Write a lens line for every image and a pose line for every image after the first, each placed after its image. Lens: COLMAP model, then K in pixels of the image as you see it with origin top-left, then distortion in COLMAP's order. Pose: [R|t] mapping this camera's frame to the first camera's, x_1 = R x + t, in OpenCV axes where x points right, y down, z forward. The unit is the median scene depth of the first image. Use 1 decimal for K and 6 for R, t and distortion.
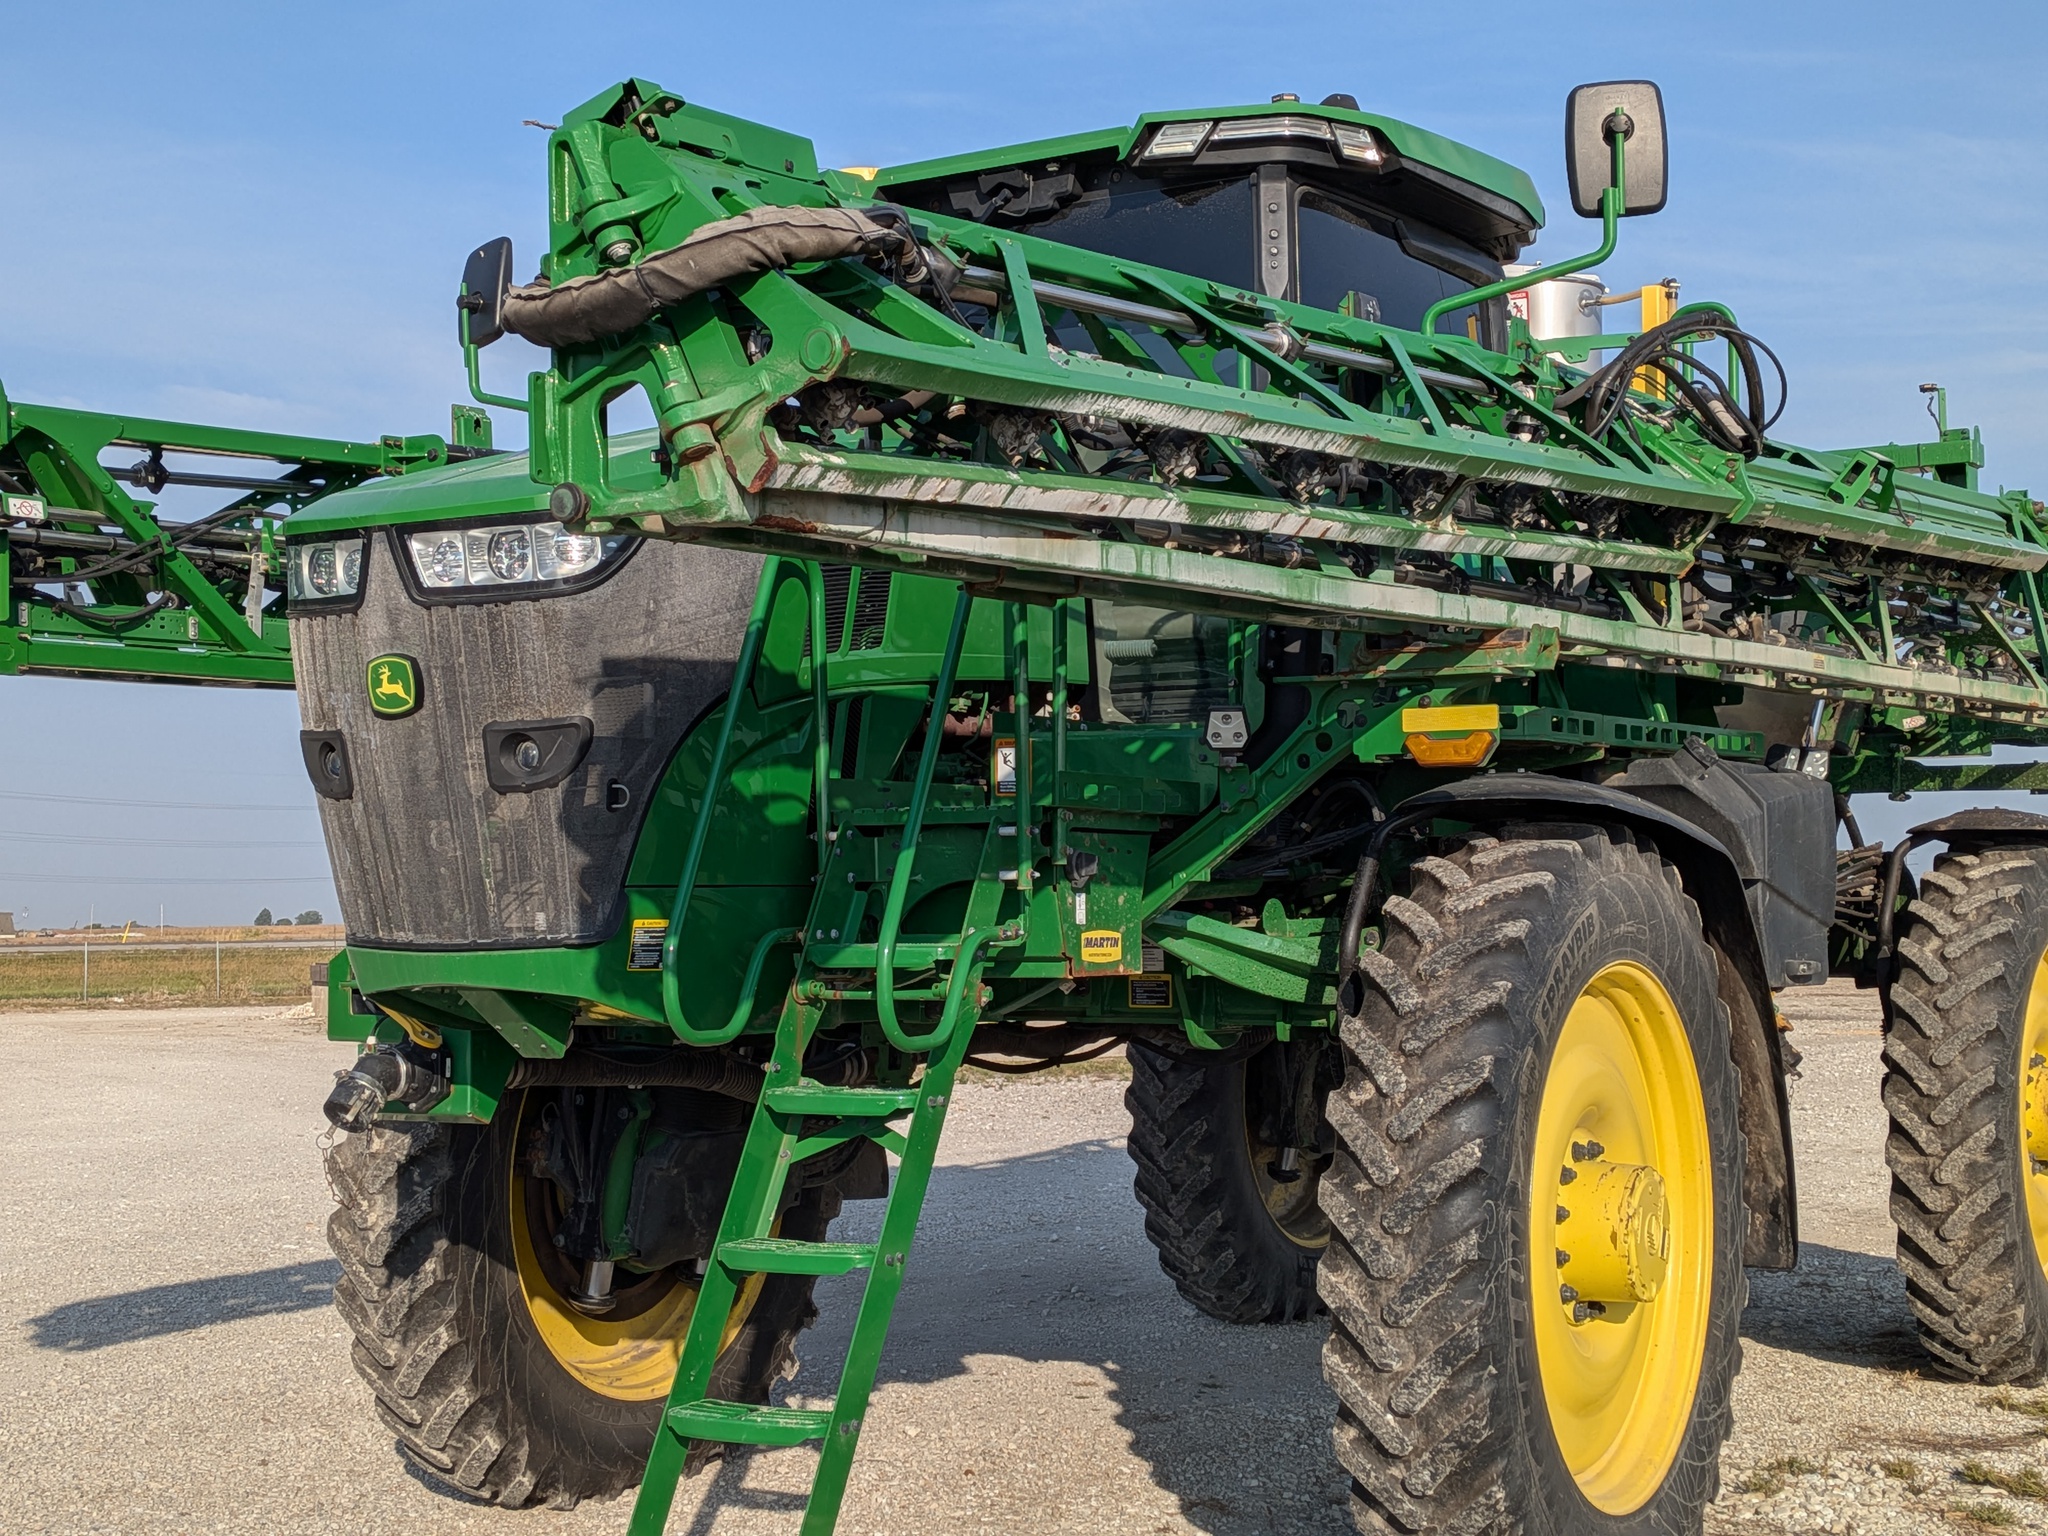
lens RADIAL K [[2817.3, 0, 1017.1], [0, 2817.3, 777.0], [0, 0, 1]] dist [0.151041, -0.480034]
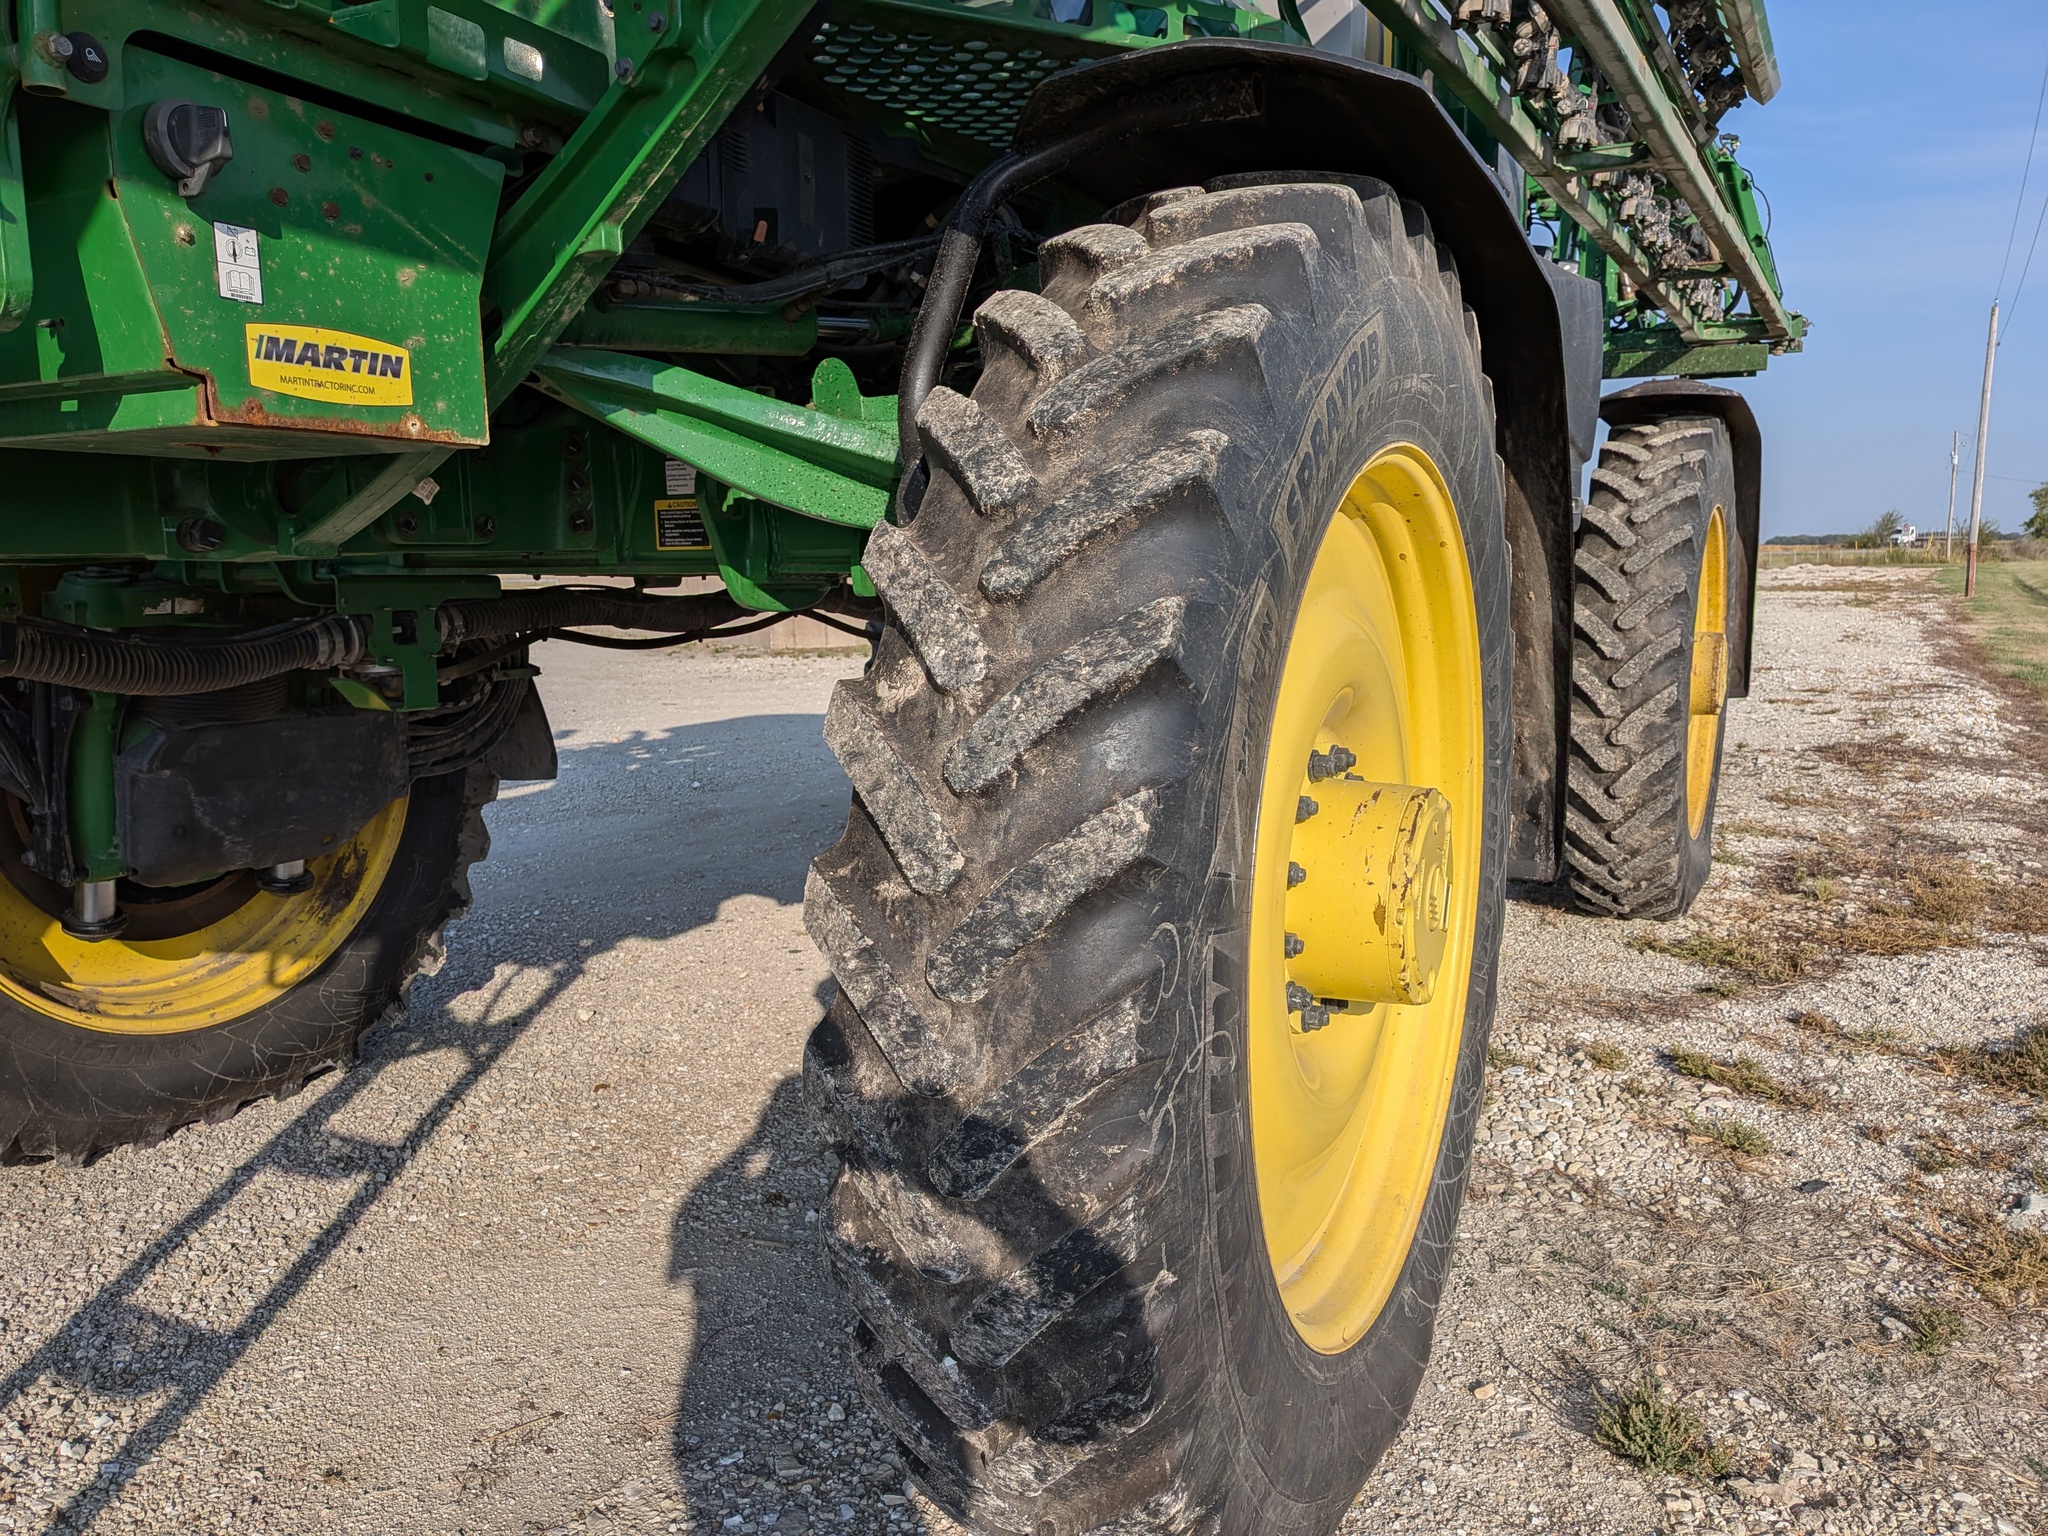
lens RADIAL K [[1473.8, 0, 990.2], [0, 1473.8, 780.0], [0, 0, 1]] dist [0.085326, -0.134819]
pose [[0.999344, -0.012385, 0.034030, 0.122938], [0.005620, 0.981354, 0.192127, 0.077572], [-0.035775, -0.191809, 0.980780, 0.729108]]
